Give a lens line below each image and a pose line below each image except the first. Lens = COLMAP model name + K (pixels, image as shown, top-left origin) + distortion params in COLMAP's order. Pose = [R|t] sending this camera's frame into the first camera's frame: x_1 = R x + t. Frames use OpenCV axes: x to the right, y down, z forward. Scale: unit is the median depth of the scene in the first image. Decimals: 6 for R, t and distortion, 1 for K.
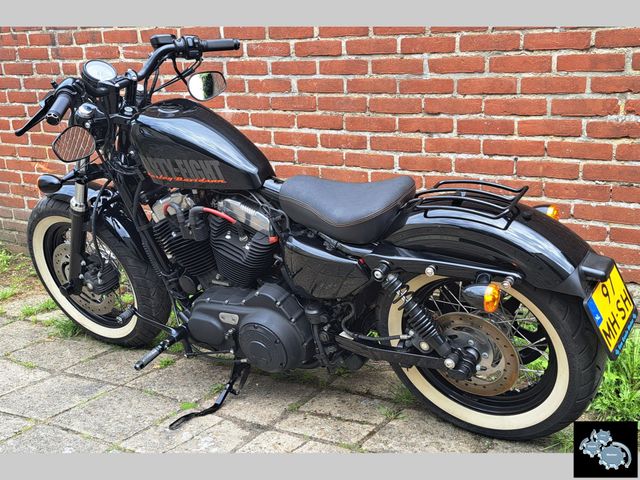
lens RADIAL K [[797.5, 0, 339.7], [0, 797.5, 280.7], [0, 0, 1]] dist [0.043570, 0.000000]
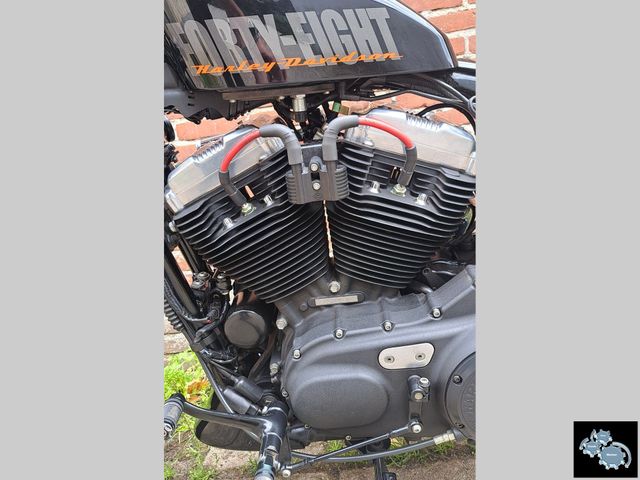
lens RADIAL K [[506.5, 0, 318.1], [0, 506.5, 237.6], [0, 0, 1]] dist [0.049899, 0.007288]
pose [[0.866868, -0.121718, 0.483451, -0.284077], [0.236643, 0.953988, -0.184136, 0.019532], [-0.438794, 0.274027, 0.855786, 0.644263]]
